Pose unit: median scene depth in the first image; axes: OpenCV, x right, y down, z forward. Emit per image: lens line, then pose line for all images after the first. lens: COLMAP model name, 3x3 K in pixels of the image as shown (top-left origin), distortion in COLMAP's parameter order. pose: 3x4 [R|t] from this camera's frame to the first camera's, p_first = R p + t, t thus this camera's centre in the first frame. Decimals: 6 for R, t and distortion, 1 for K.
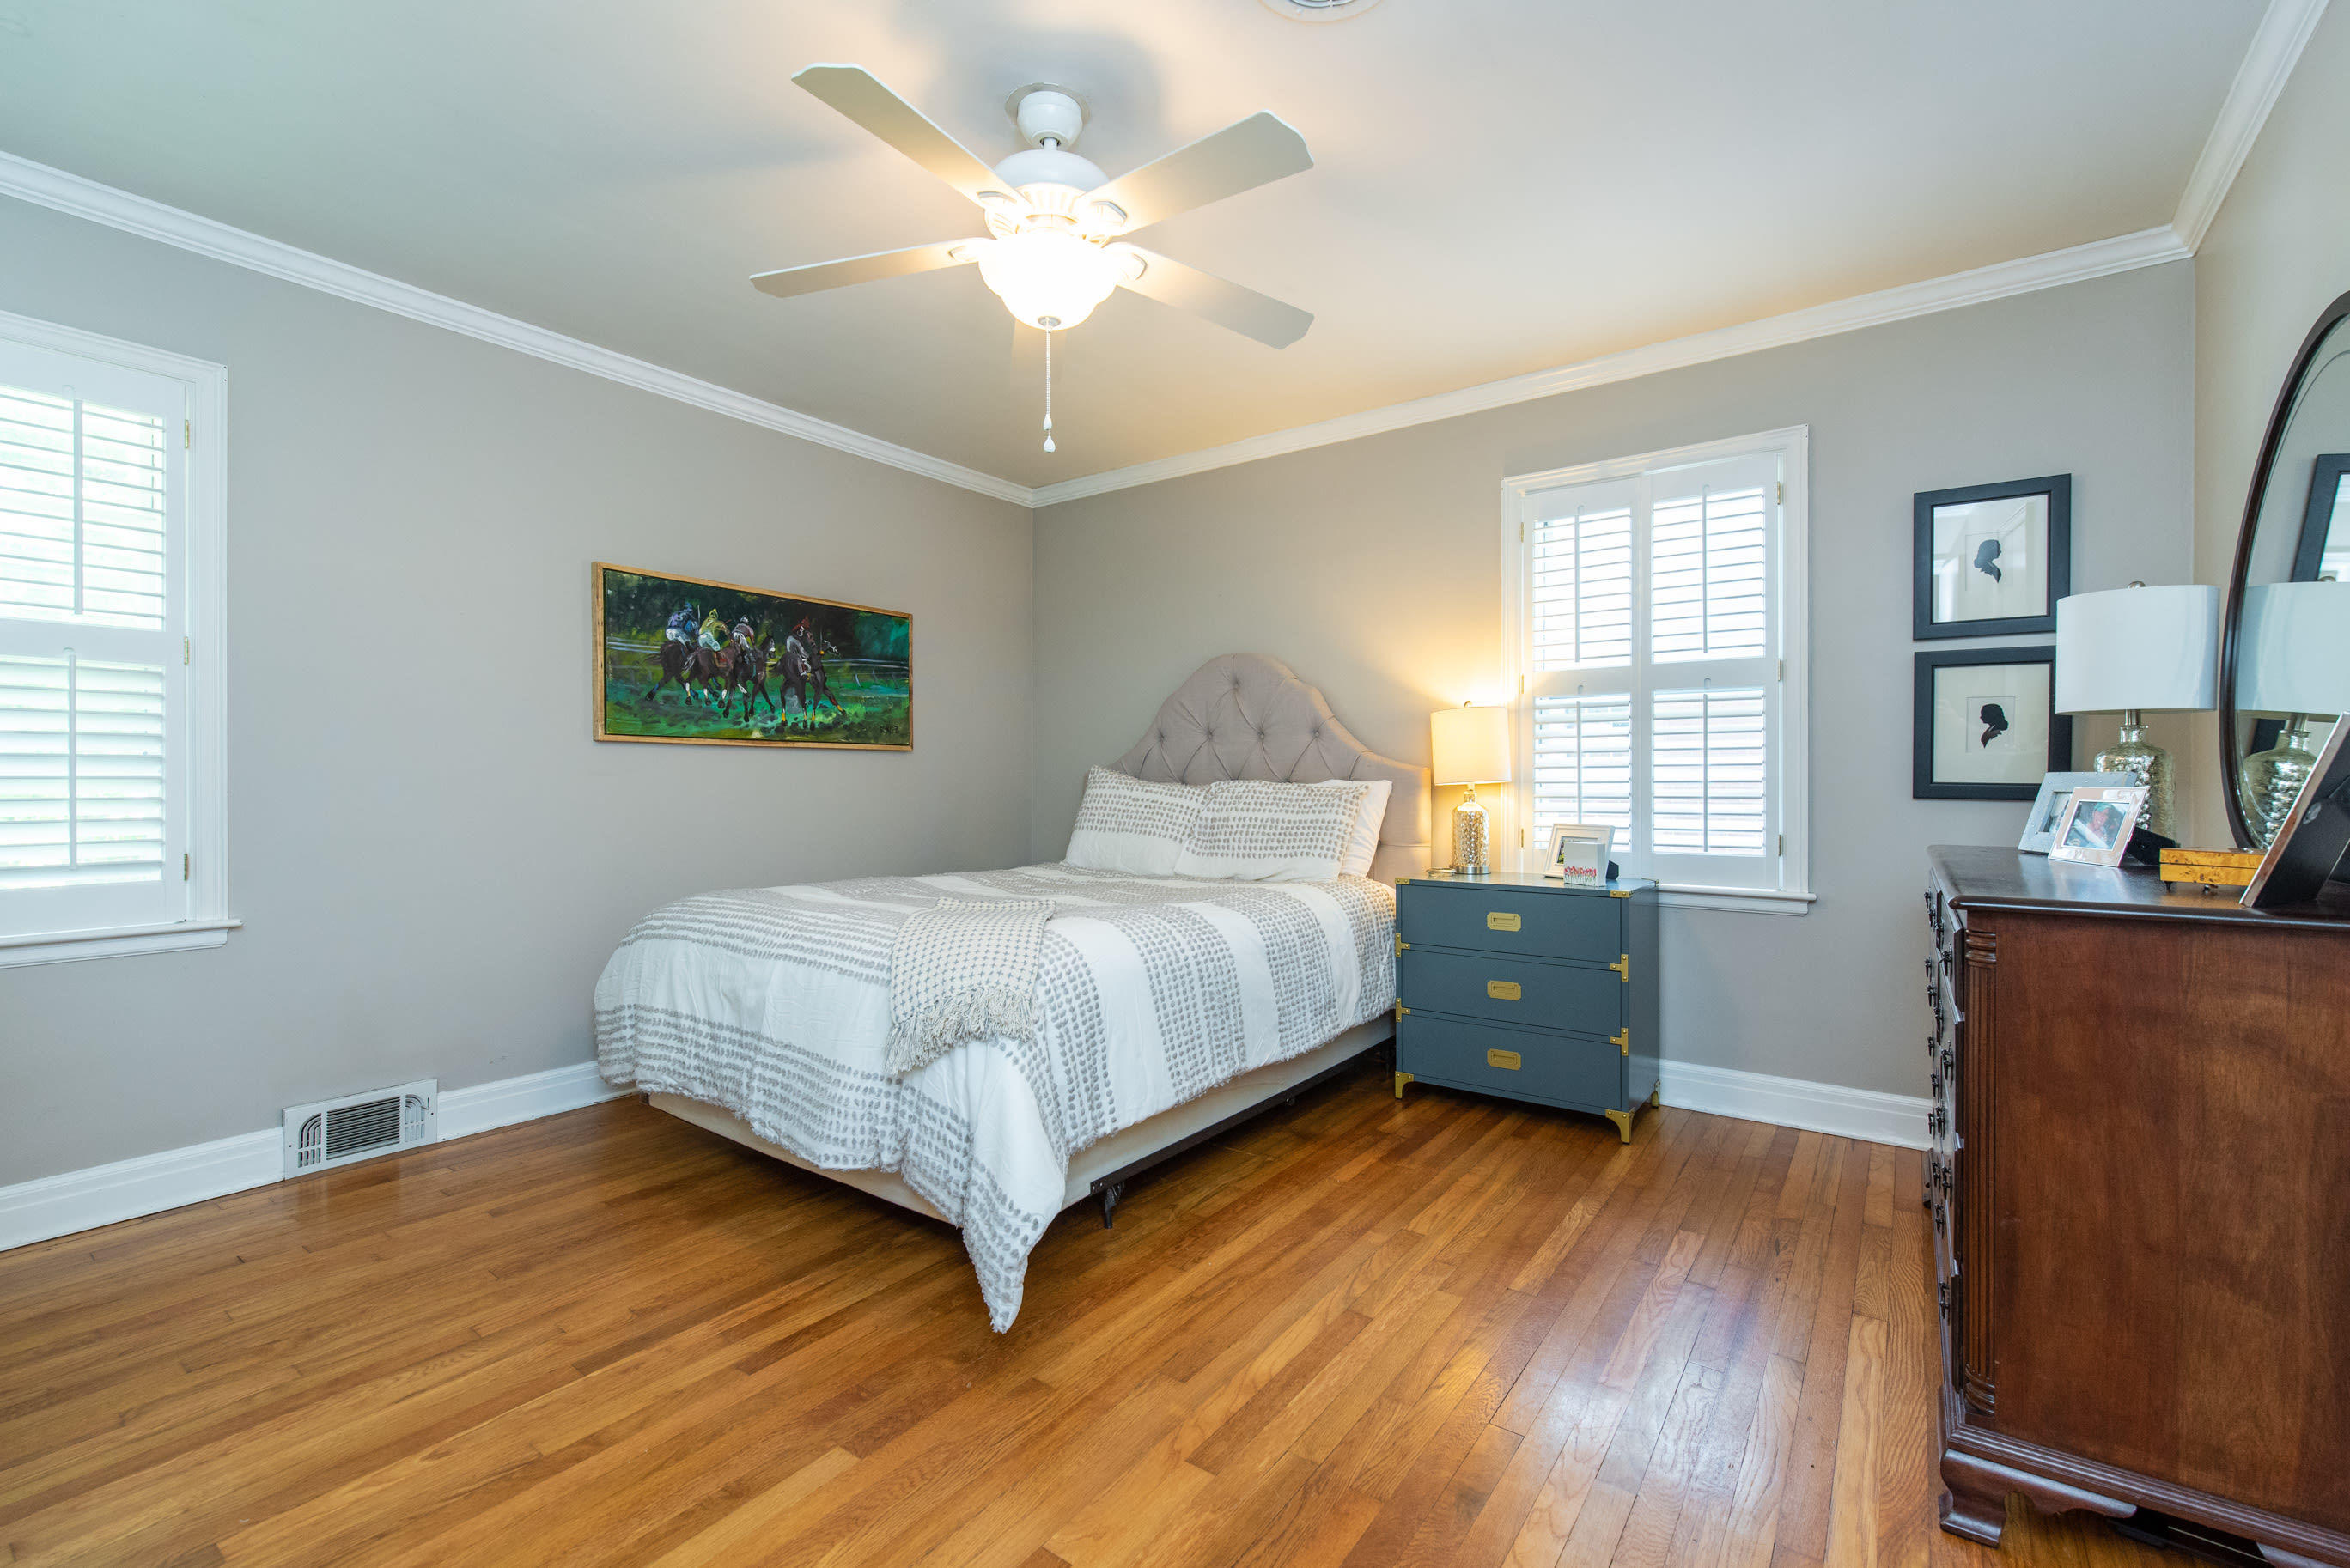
lens RADIAL K [[1000.3, 0, 1176.5], [0, 1000.3, 772.2], [0, 0, 1]] dist [0.001599, 0.000068]
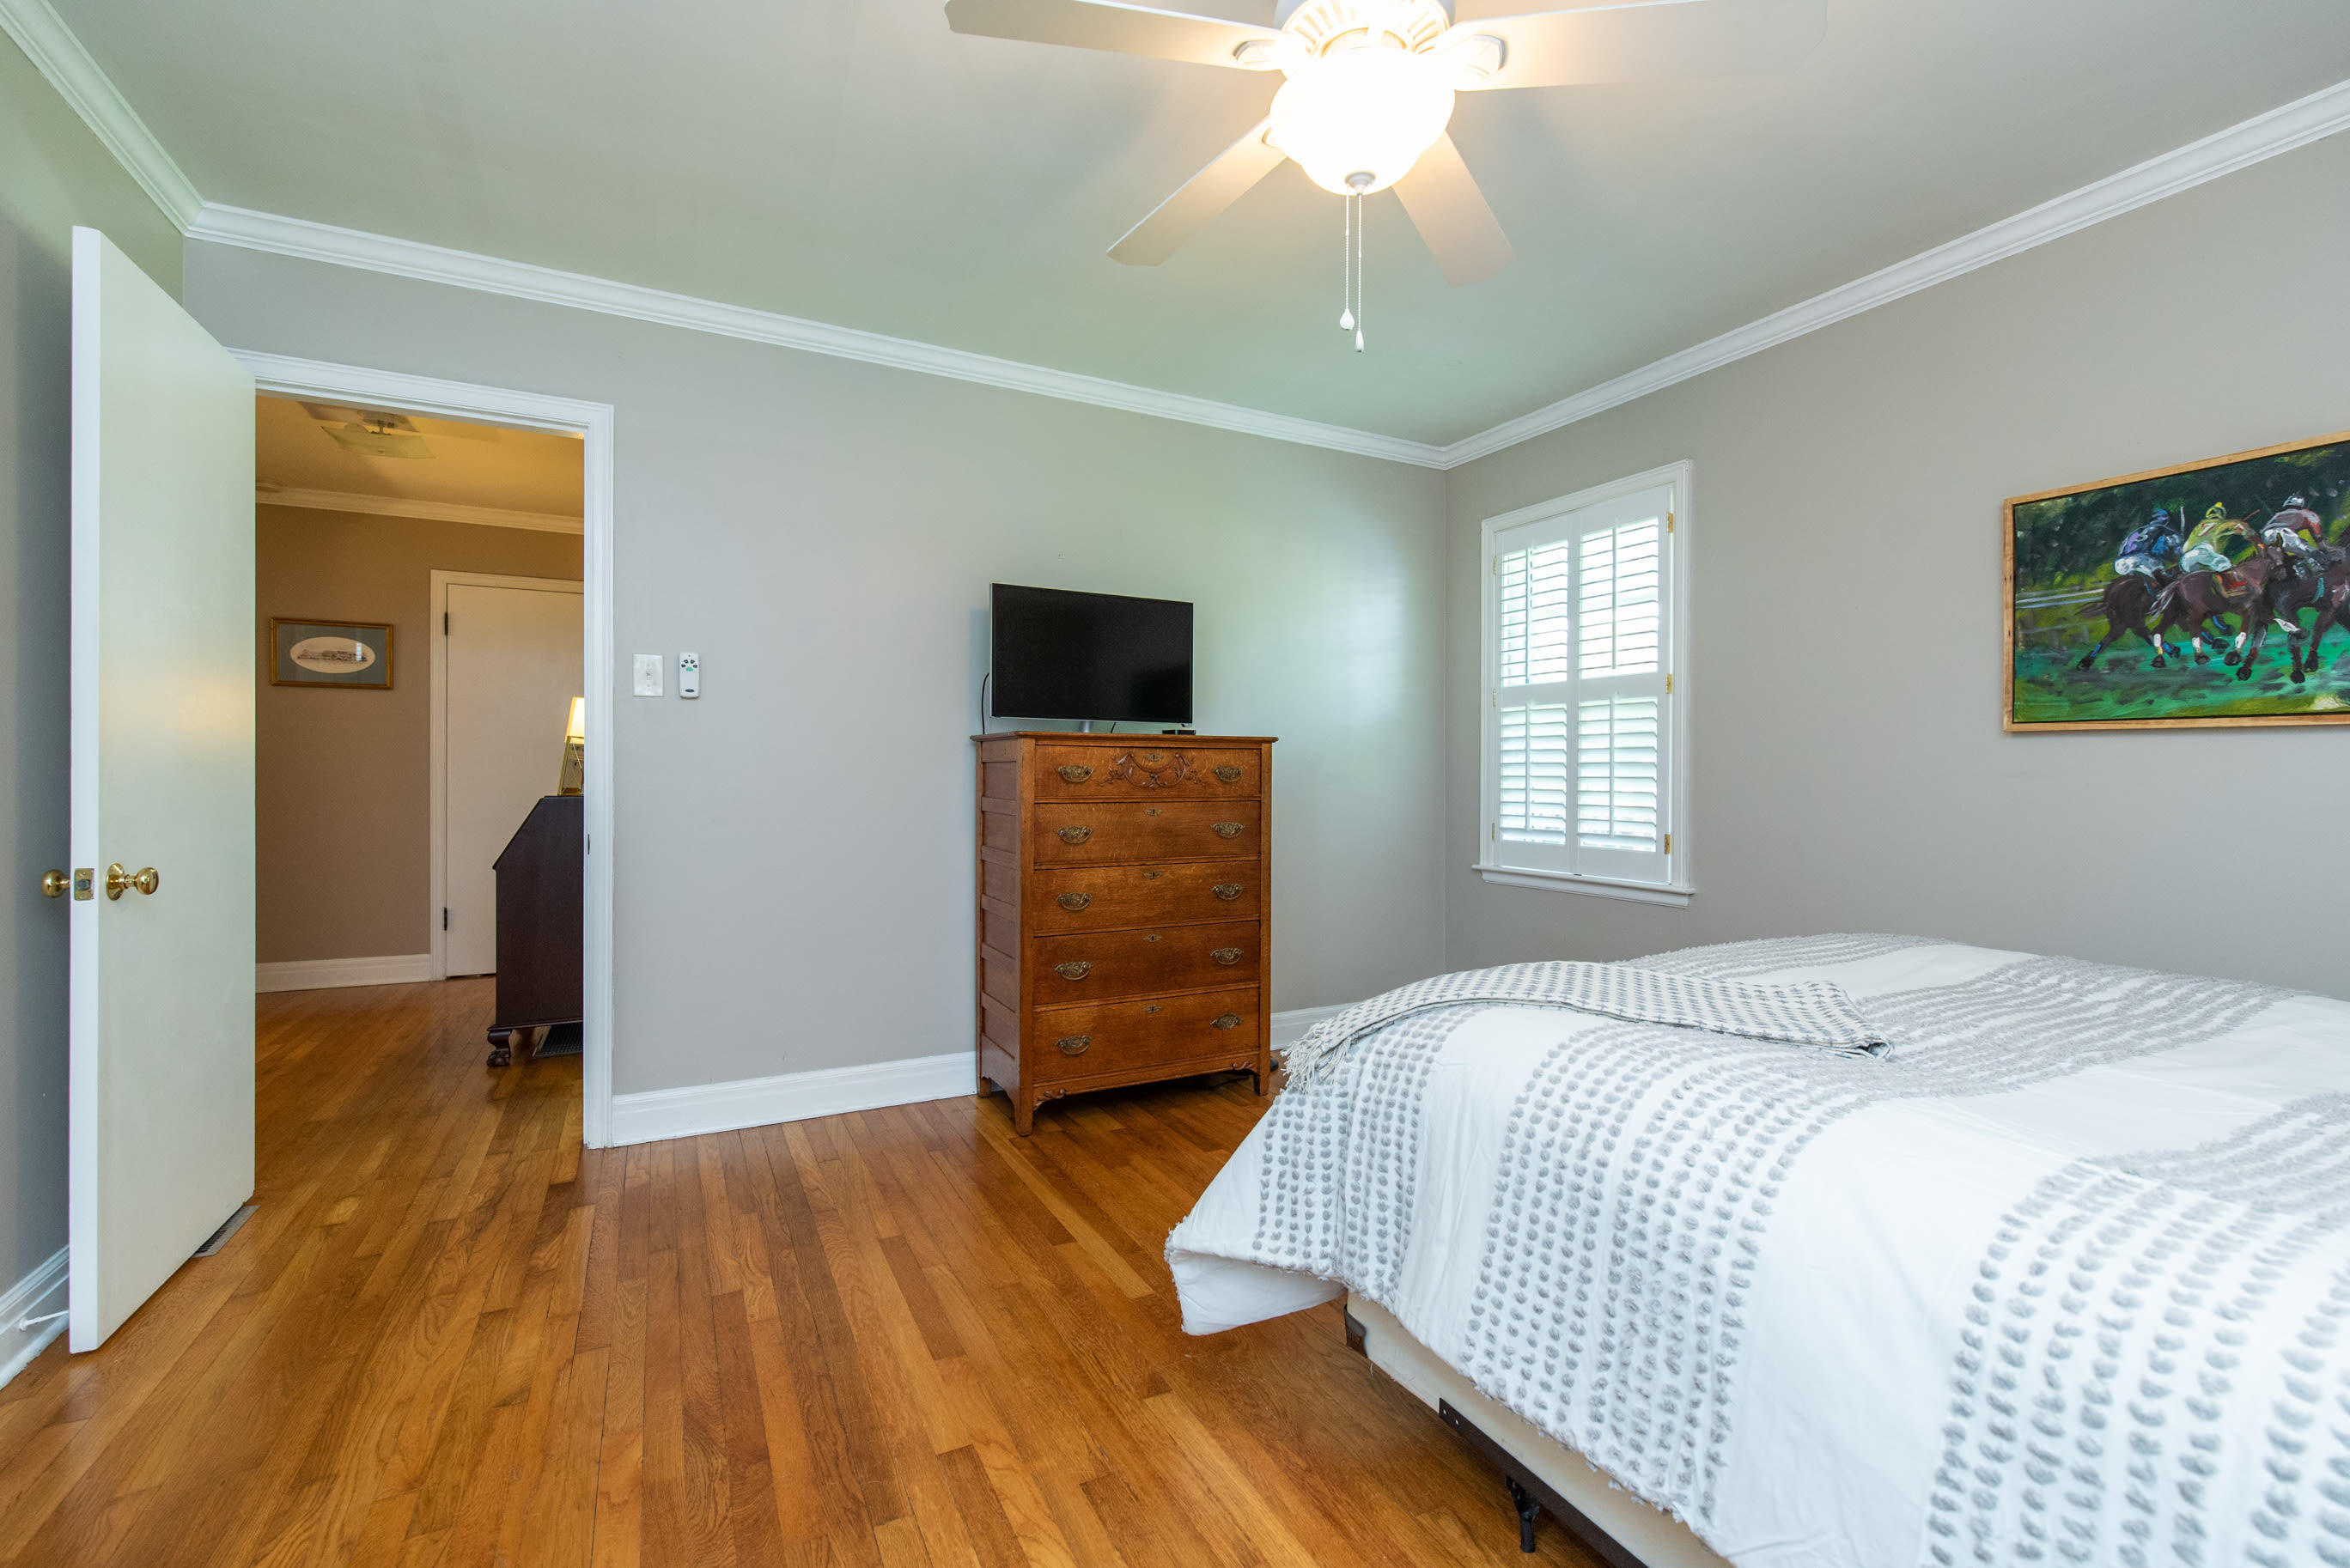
lens RADIAL K [[1000.3, 0, 1176.5], [0, 1000.3, 772.2], [0, 0, 1]] dist [0.001599, 0.000068]
pose [[-0.442184, -0.003530, -0.896917, 0.370536], [-0.000534, 0.999993, -0.003672, 0.002222], [0.896924, -0.001145, -0.442183, 0.726850]]
